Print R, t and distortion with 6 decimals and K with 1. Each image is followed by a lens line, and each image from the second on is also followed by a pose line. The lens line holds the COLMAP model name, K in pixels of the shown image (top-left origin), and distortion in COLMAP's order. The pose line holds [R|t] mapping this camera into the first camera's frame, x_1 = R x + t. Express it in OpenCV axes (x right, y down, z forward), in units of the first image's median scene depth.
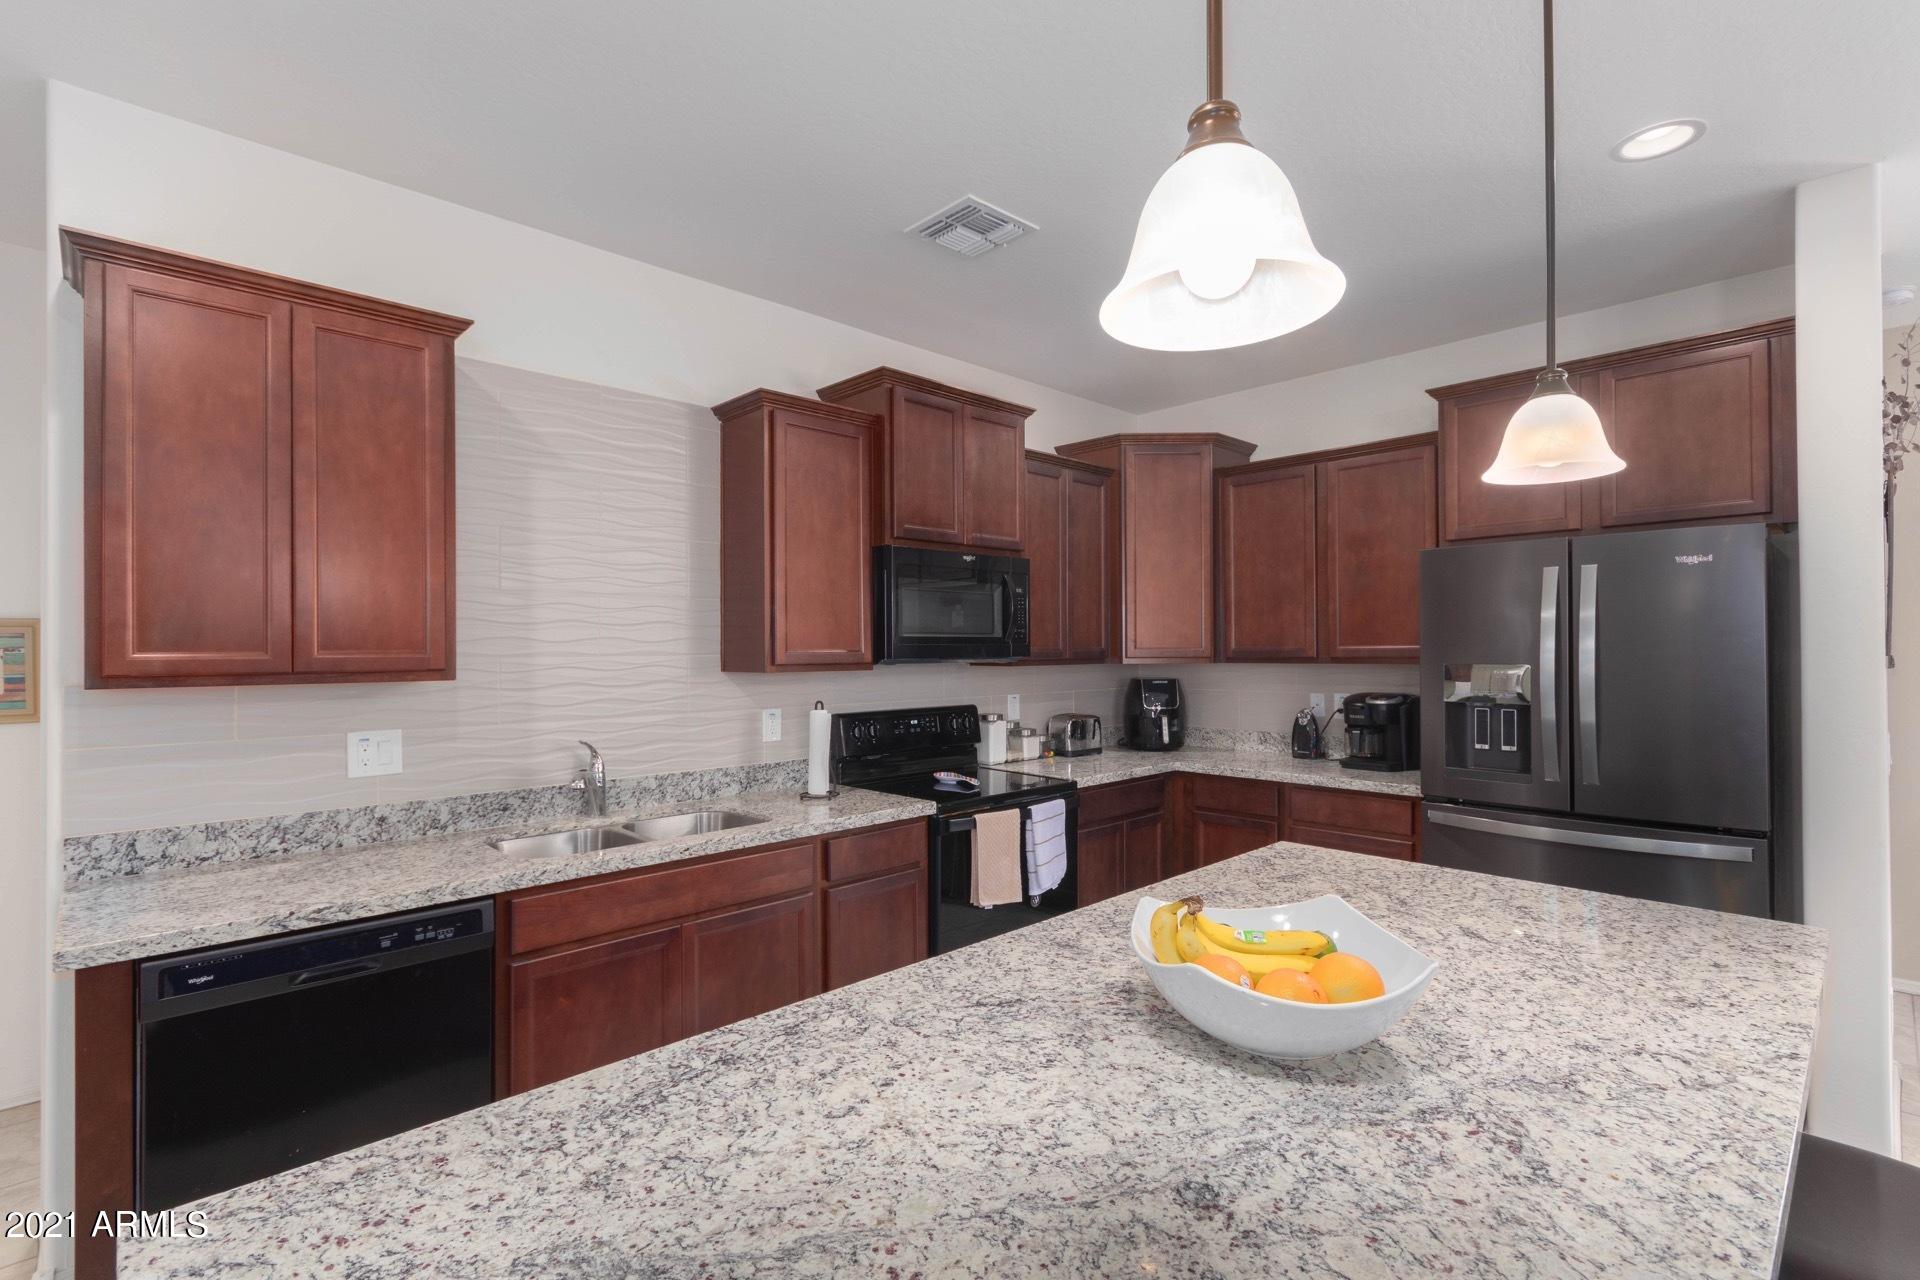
lens RADIAL K [[887.3, 0, 953.0], [0, 887.3, 645.4], [0, 0, 1]] dist [0.008004, -0.003709]
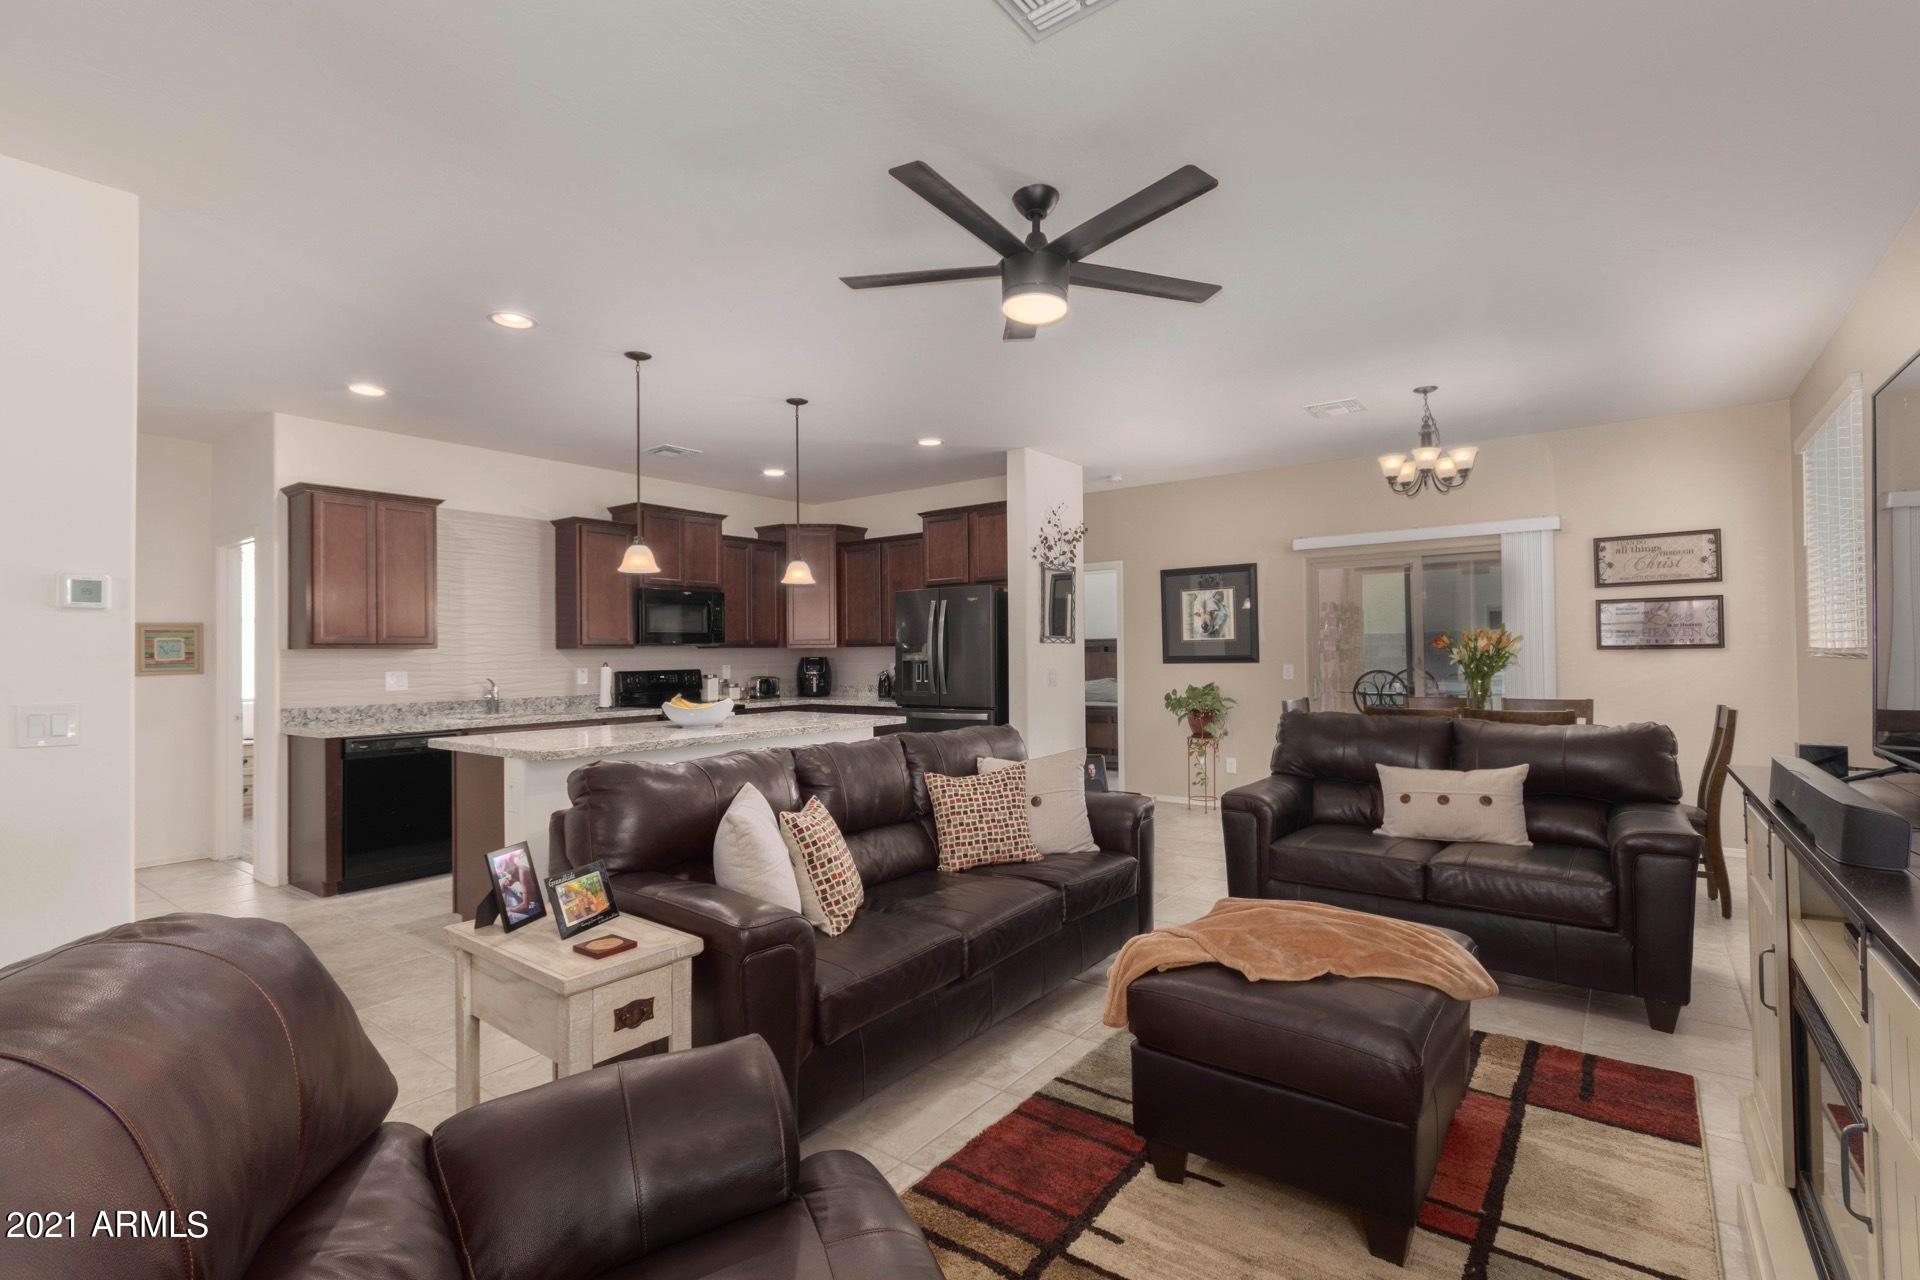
lens RADIAL K [[887.3, 0, 954.1], [0, 887.3, 641.5], [0, 0, 1]] dist [0.008004, -0.003709]
pose [[0.988009, -0.003250, 0.154360, 0.428444], [0.005019, 0.999926, -0.011070, 0.050321], [-0.154313, 0.011712, 0.987953, -1.511836]]
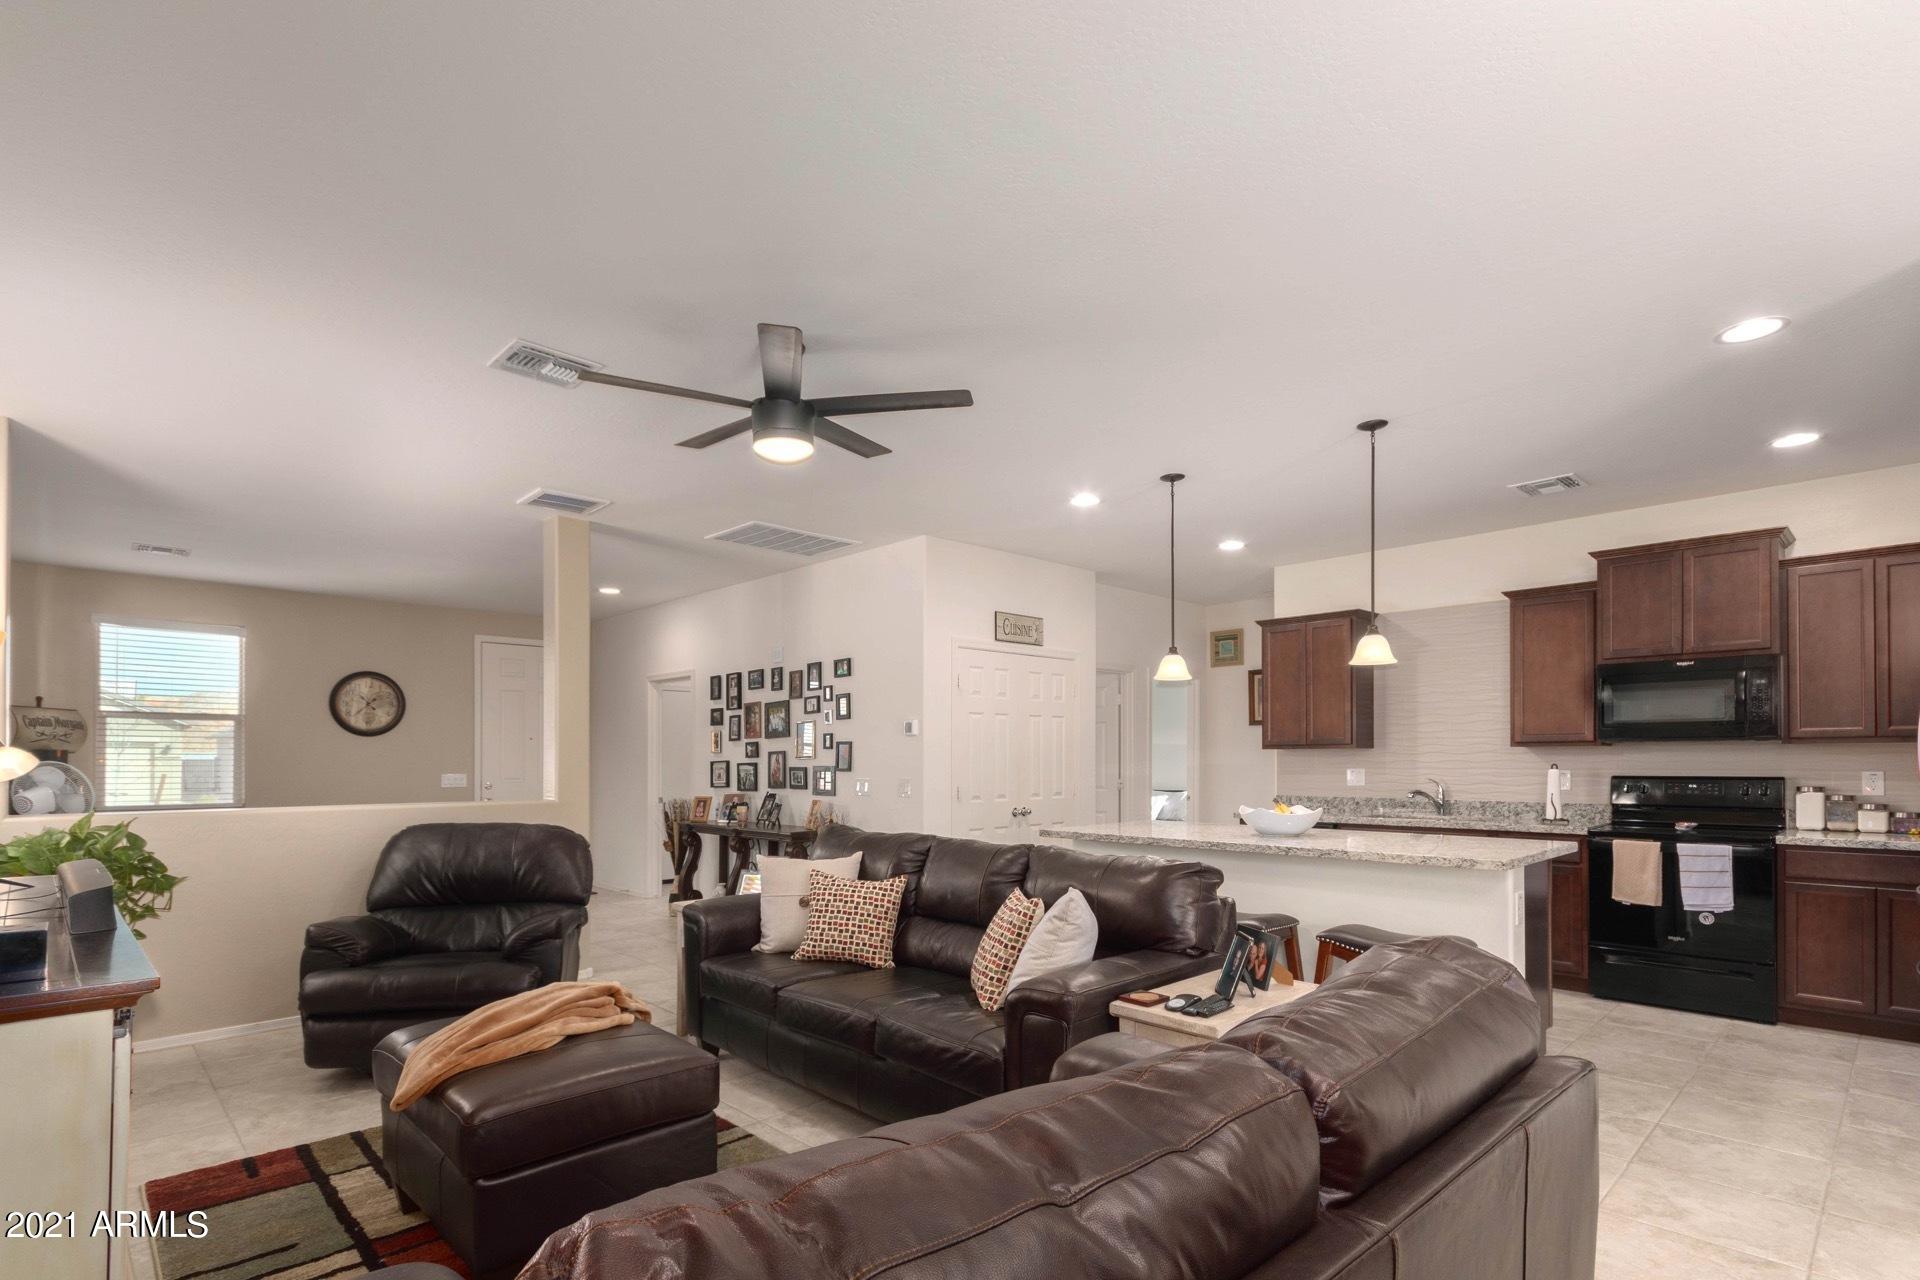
lens RADIAL K [[929.5, 0, 959.2], [0, 929.5, 758.5], [0, 0, 1]] dist [0.010056, -0.003395]
pose [[0.005222, 0.006240, -0.999967, 2.020367], [0.008510, 0.999944, 0.006284, 0.039883], [0.999950, -0.008543, 0.005169, -0.160033]]
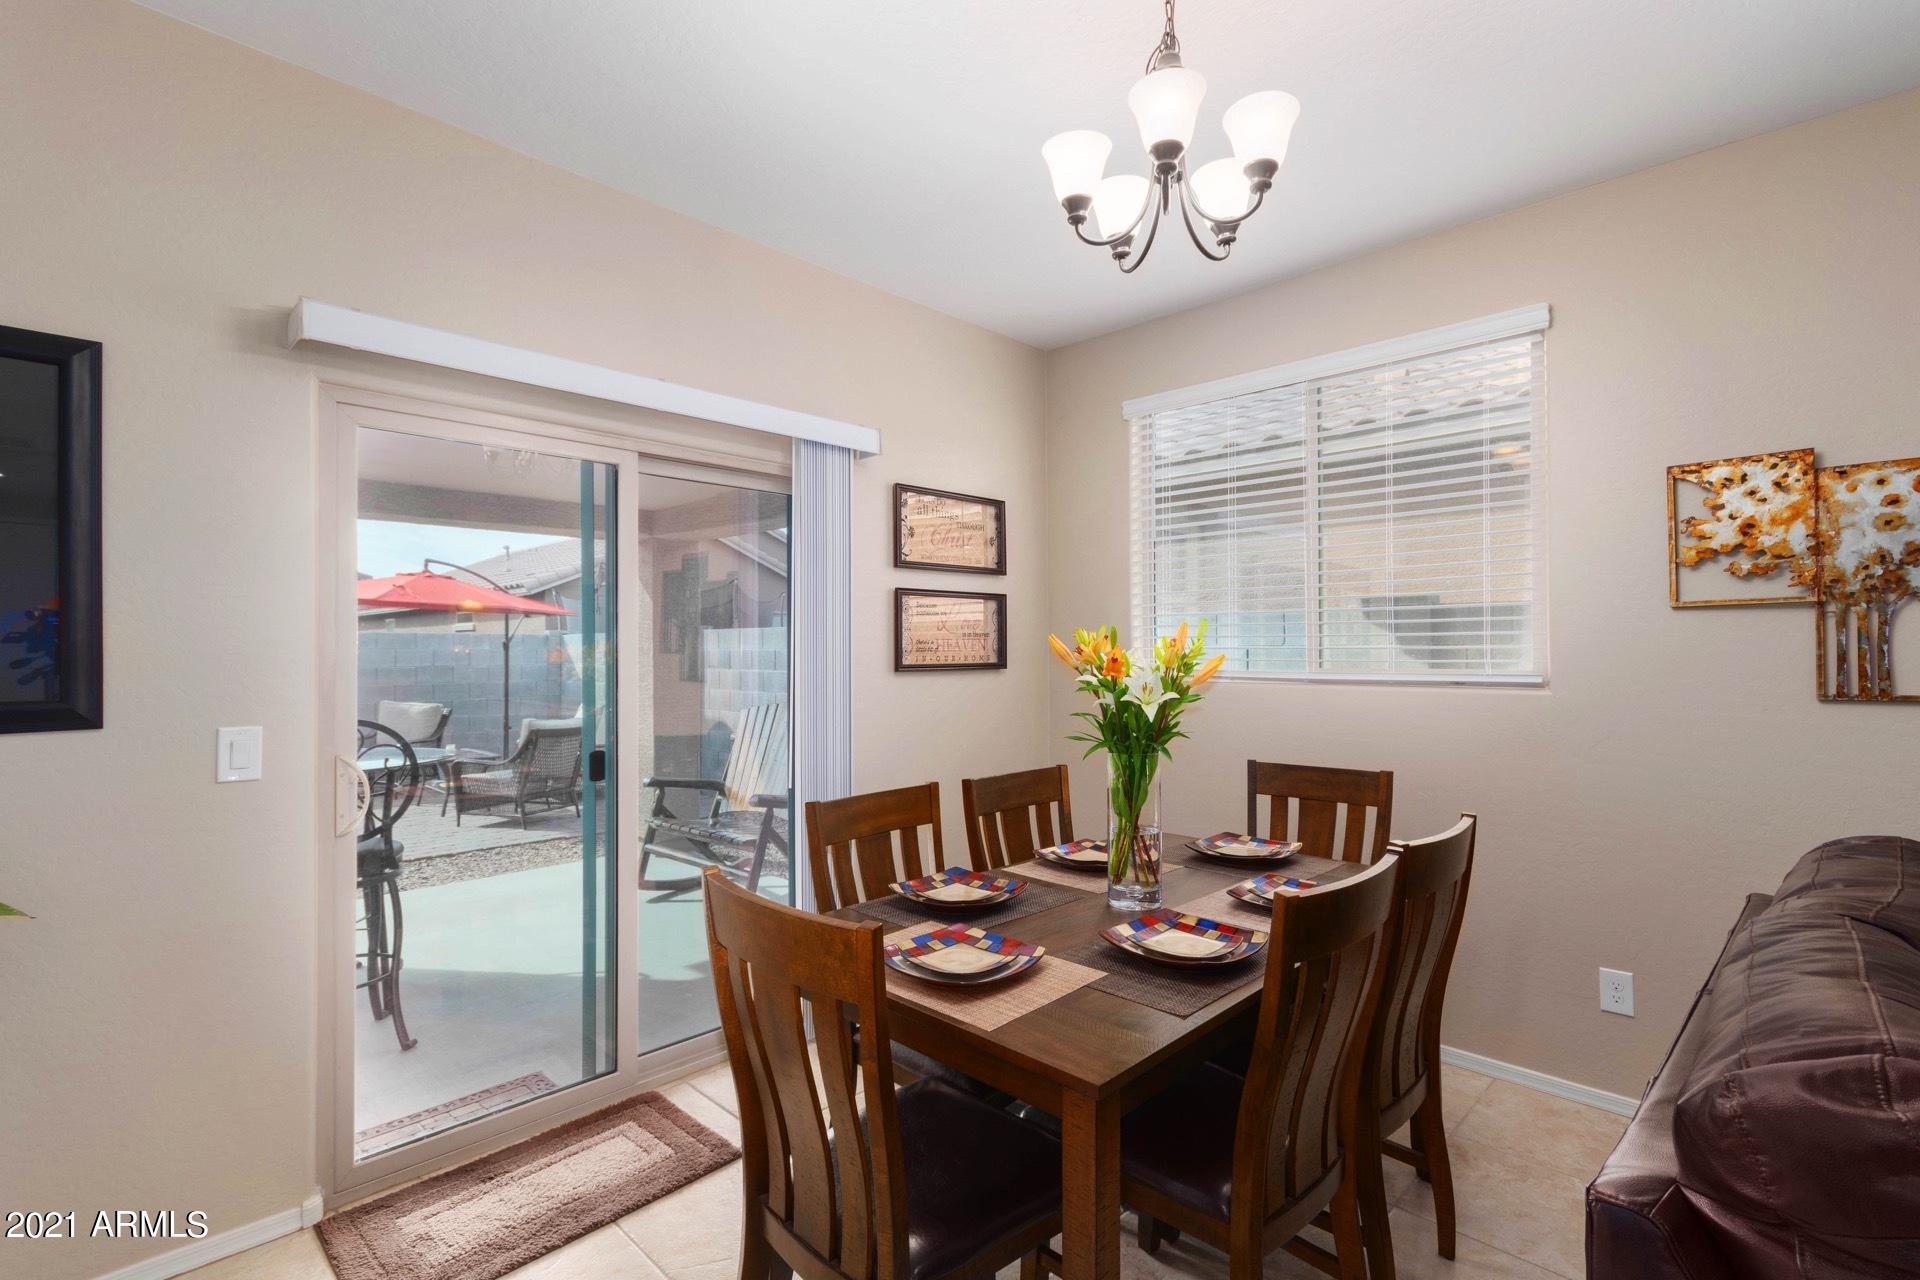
lens RADIAL K [[887.3, 0, 959.5], [0, 887.3, 640.7], [0, 0, 1]] dist [0.008004, -0.003709]
pose [[-0.028852, 0.017519, 0.999430, 1.083214], [-0.003006, 0.999840, -0.017613, 0.029898], [-0.999579, -0.003512, -0.028794, 0.501860]]
